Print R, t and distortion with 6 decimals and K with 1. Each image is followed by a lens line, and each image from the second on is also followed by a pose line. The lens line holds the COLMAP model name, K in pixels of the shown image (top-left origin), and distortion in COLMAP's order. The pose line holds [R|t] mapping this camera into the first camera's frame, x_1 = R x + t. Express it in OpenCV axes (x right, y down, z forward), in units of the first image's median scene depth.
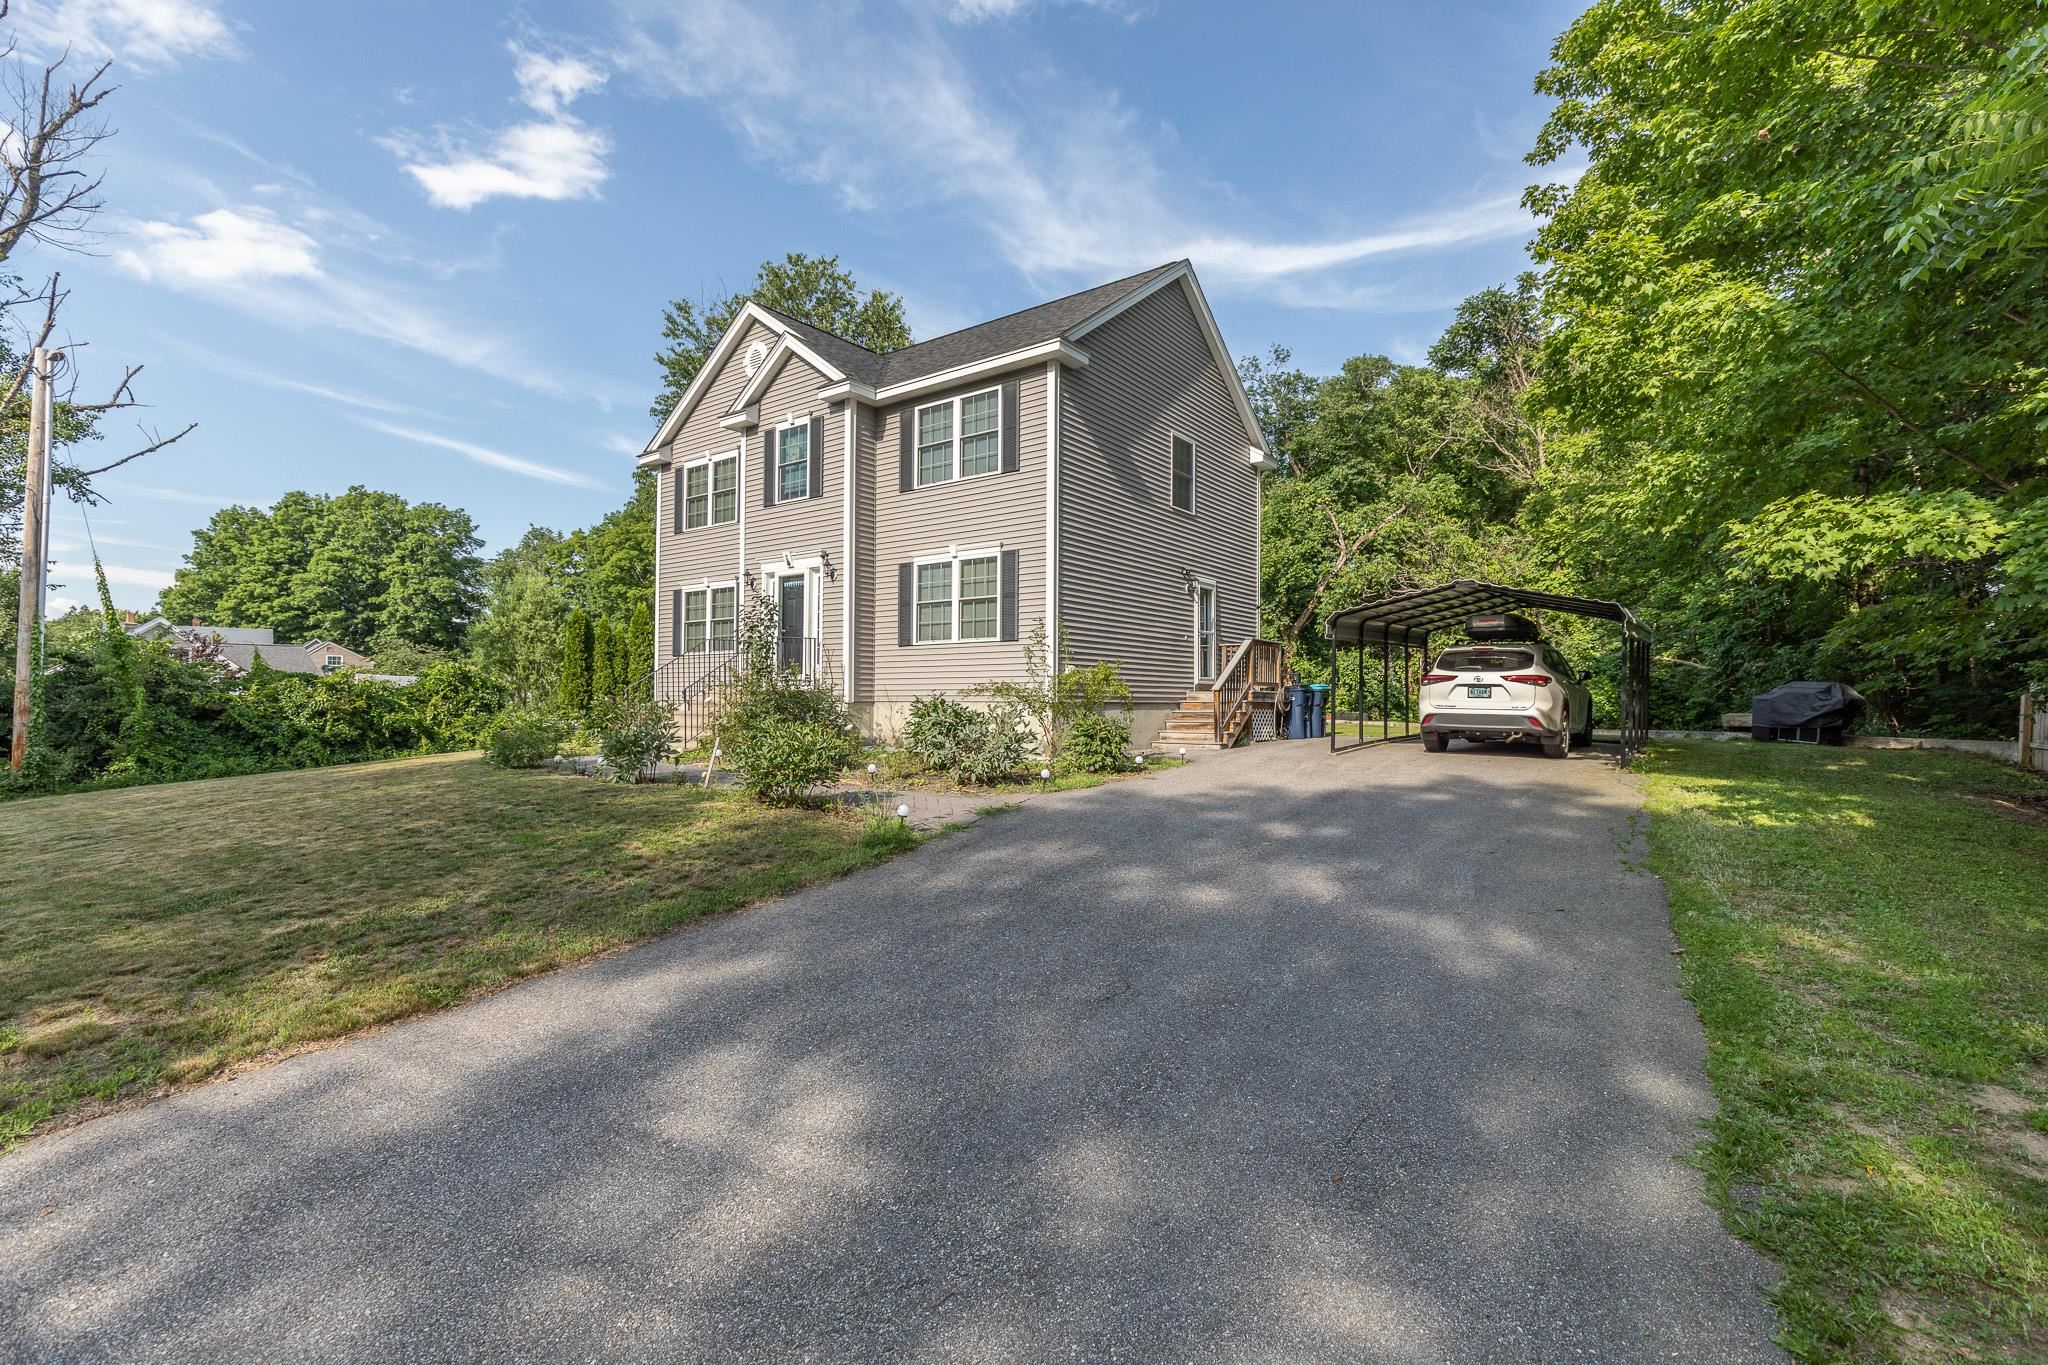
lens RADIAL K [[909.1, 0, 1042.8], [0, 909.1, 687.7], [0, 0, 1]] dist [0.008916, -0.002602]
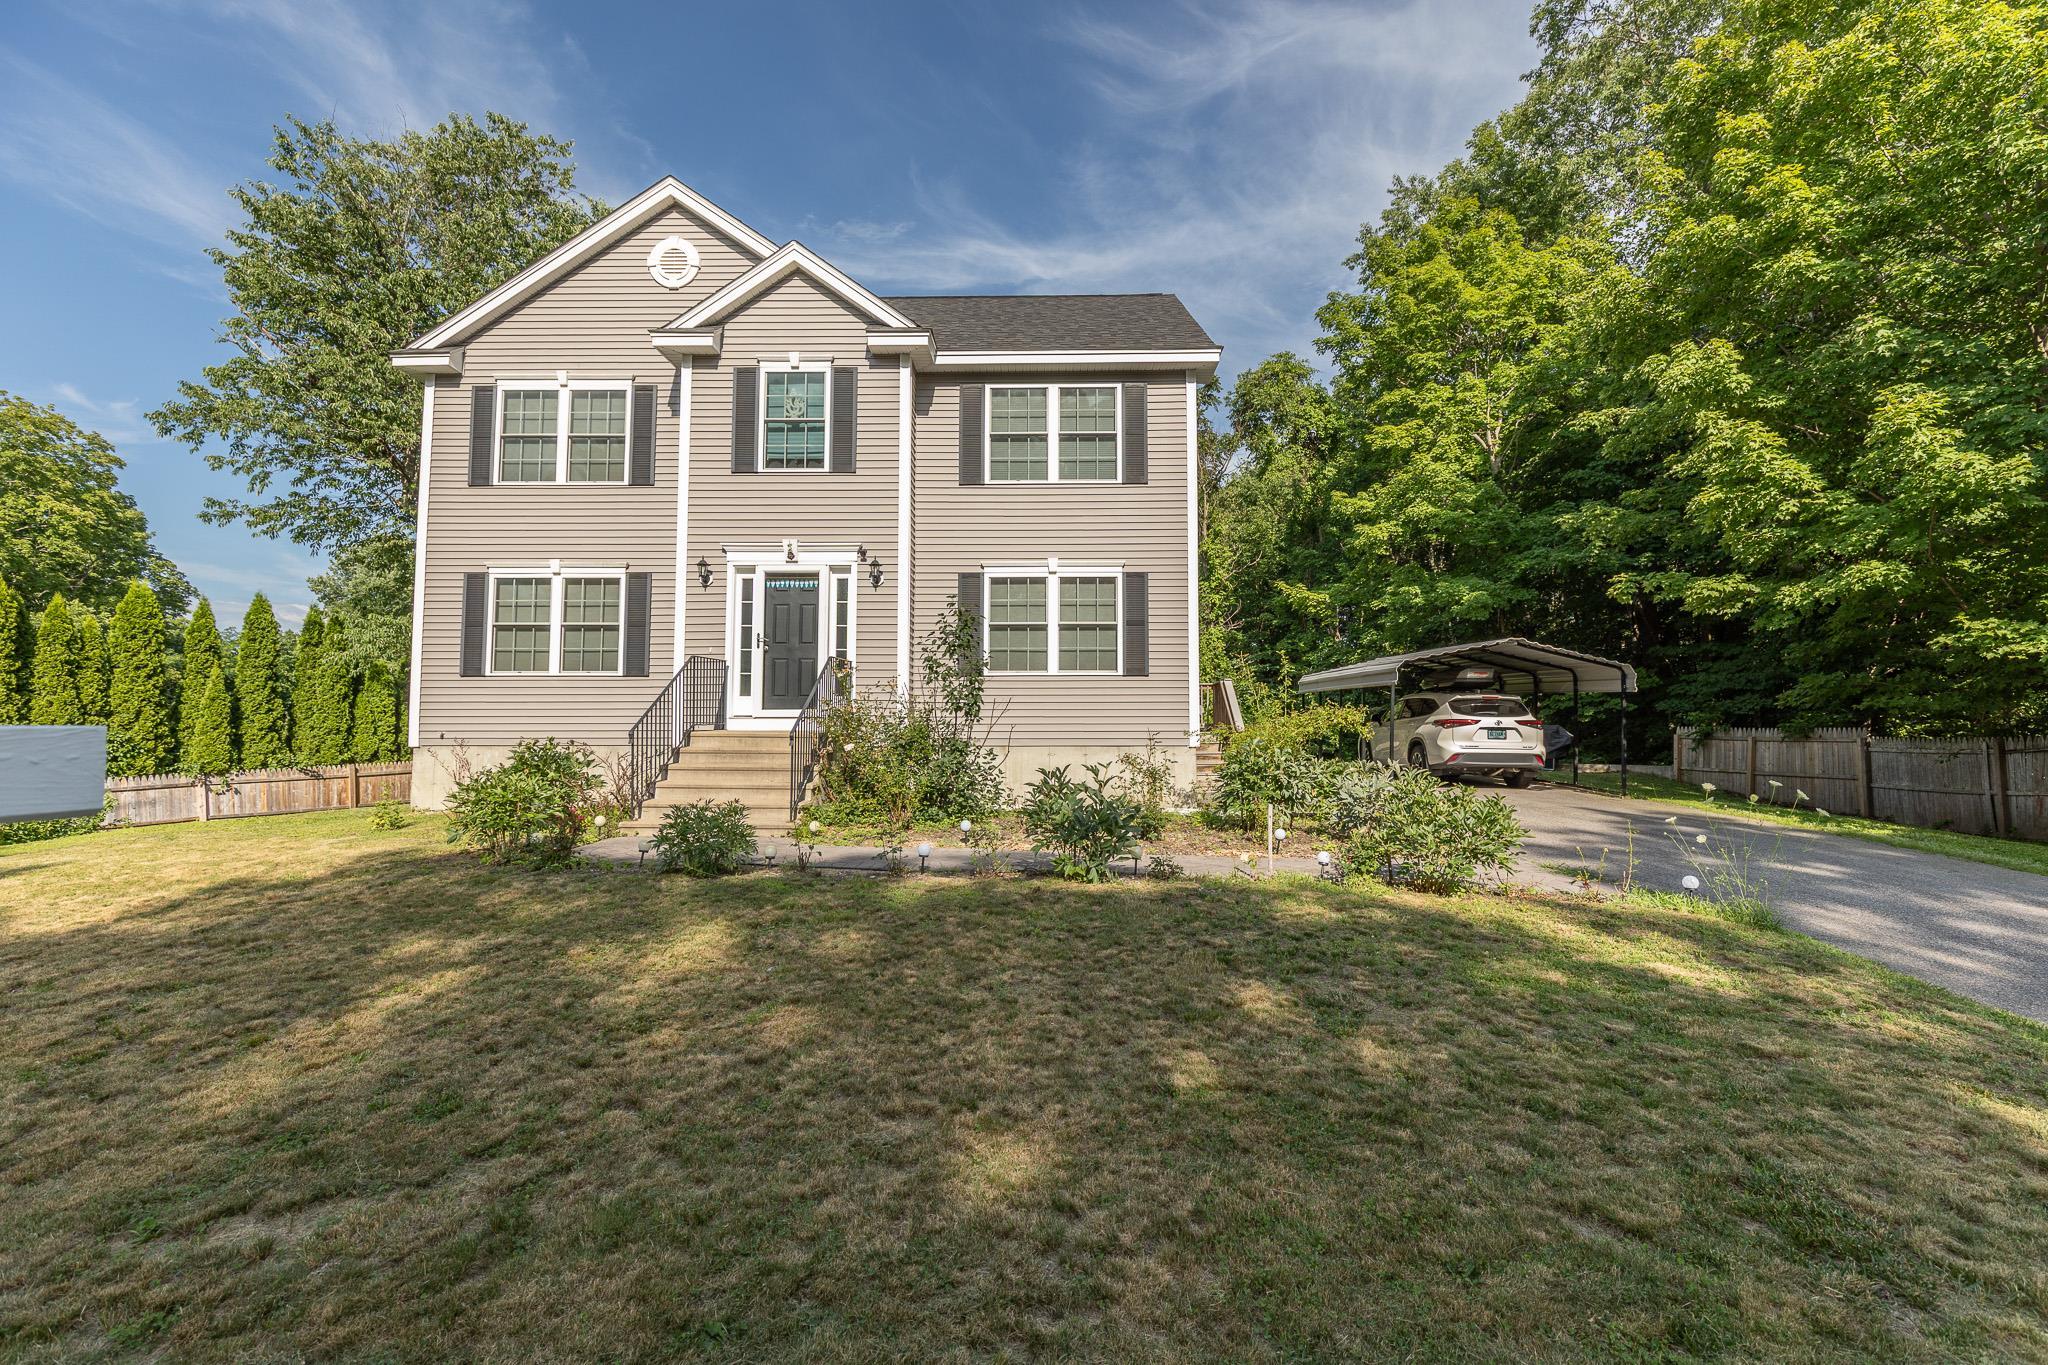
lens RADIAL K [[909.1, 0, 1026.5], [0, 909.1, 678.2], [0, 0, 1]] dist [0.008916, -0.002602]
pose [[0.814684, 0.032316, 0.579003, -0.574952], [-0.005325, 0.998821, -0.048255, -0.005953], [-0.579880, 0.036229, 0.813896, 0.325135]]
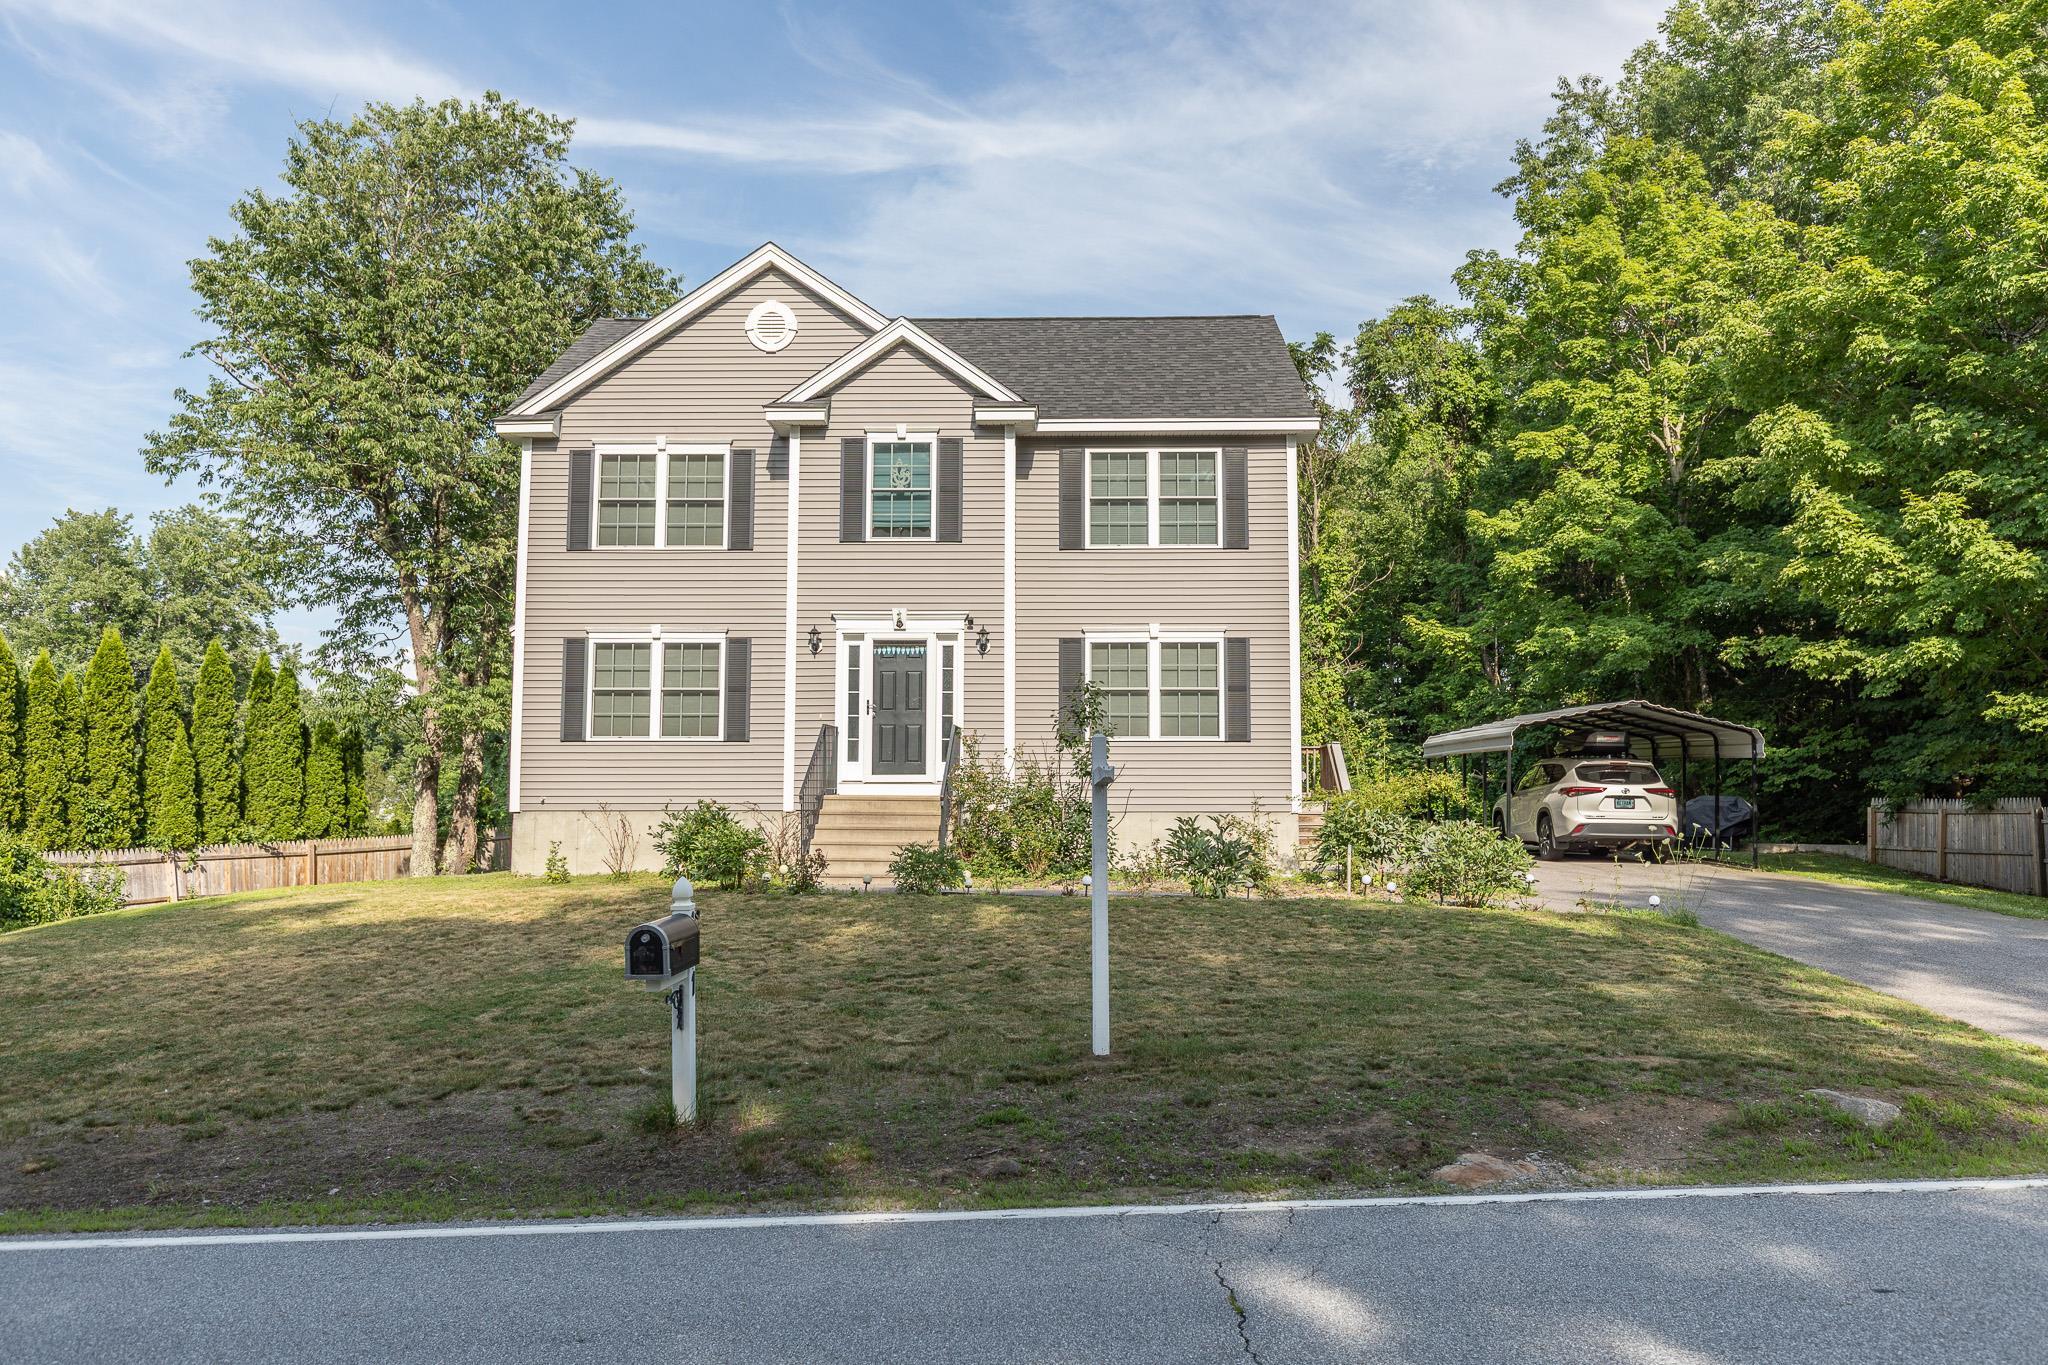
lens RADIAL K [[1572.1, 0, 1014.3], [0, 1572.1, 675.1], [0, 0, 1]] dist [-0.004457, 0.015006]
pose [[0.815682, 0.052205, 0.576140, -0.991637], [-0.006332, 0.996666, -0.081346, 0.008041], [-0.578465, 0.062704, 0.813293, -0.092245]]
